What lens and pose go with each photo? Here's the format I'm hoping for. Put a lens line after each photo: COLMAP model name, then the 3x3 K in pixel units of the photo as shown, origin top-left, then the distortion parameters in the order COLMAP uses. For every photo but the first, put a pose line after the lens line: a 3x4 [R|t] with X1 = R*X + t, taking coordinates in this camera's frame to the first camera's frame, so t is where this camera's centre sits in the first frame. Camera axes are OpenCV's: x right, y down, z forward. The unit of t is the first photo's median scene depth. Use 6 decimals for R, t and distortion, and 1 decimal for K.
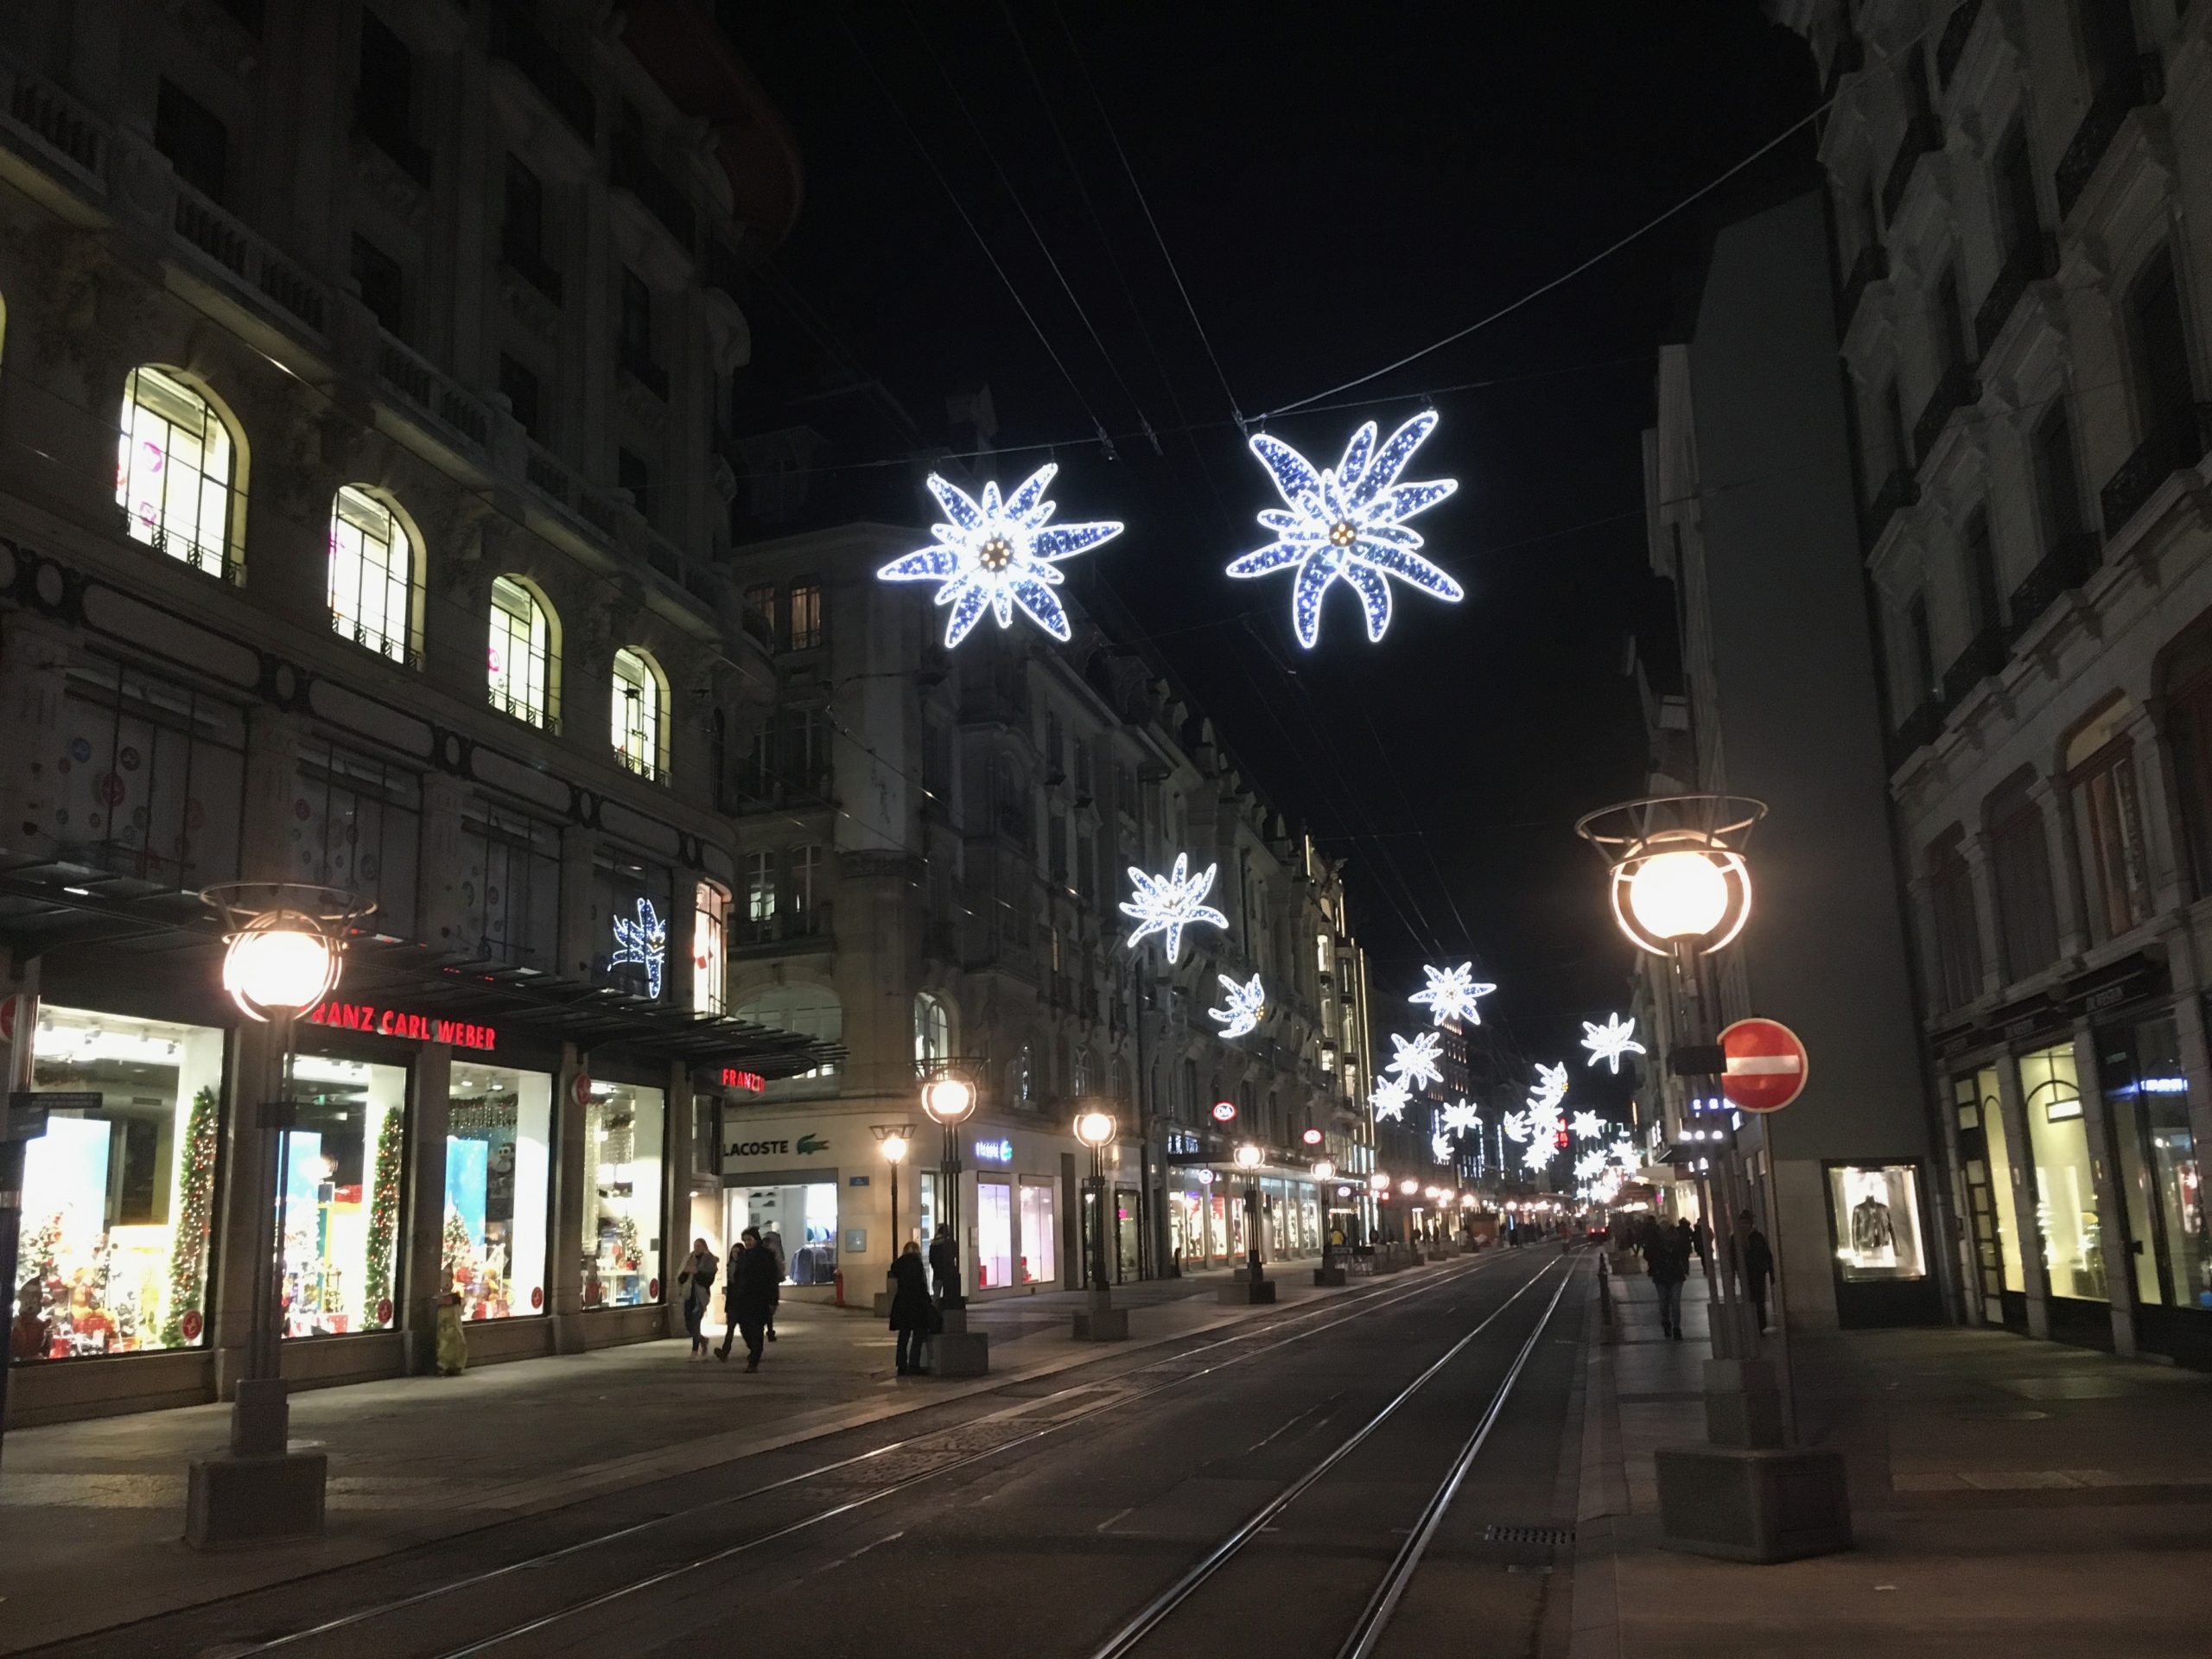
lens RADIAL K [[1895.4, 0, 1094.6], [0, 1895.4, 854.2], [0, 0, 1]] dist [-0.000501, 0.003615]
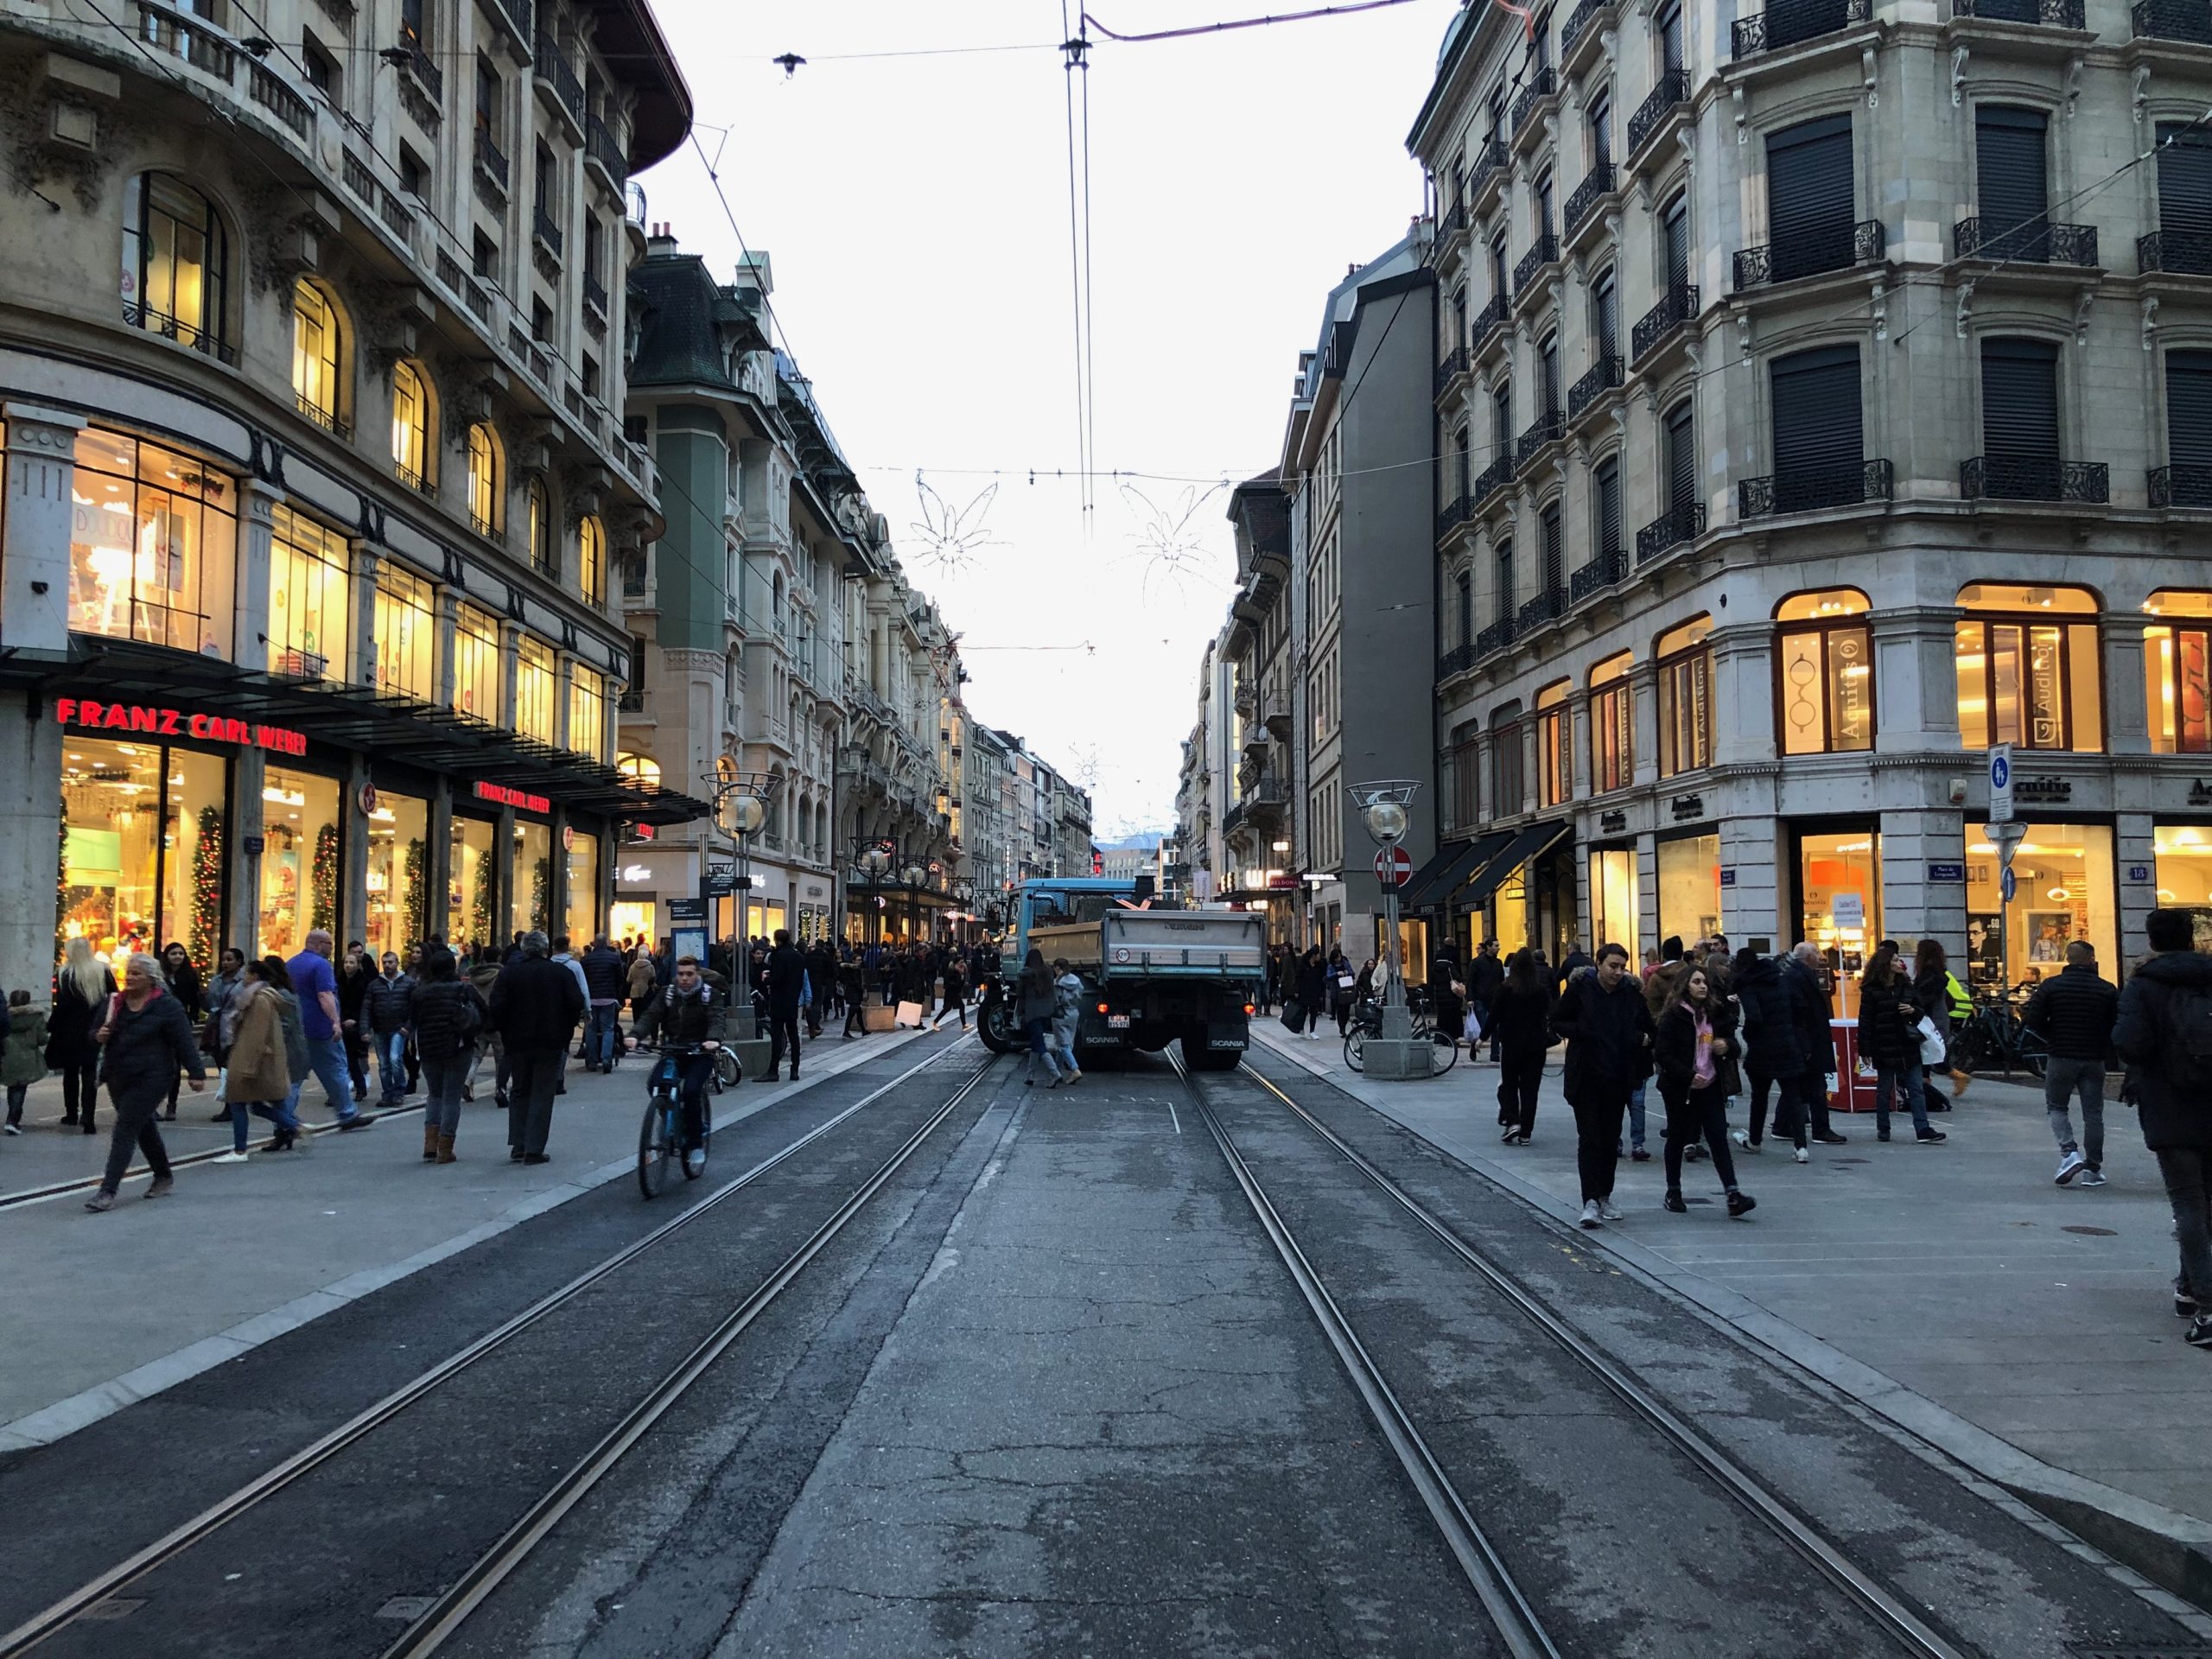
lens RADIAL K [[1784.9, 0, 1106.0], [0, 1784.9, 829.5], [0, 0, 1]] dist [0.001884, -0.001772]
pose [[0.968761, 0.045828, 0.243725, -0.248043], [-0.077181, 0.989686, 0.120688, -0.089712], [-0.235680, -0.135728, 0.962306, -0.467113]]
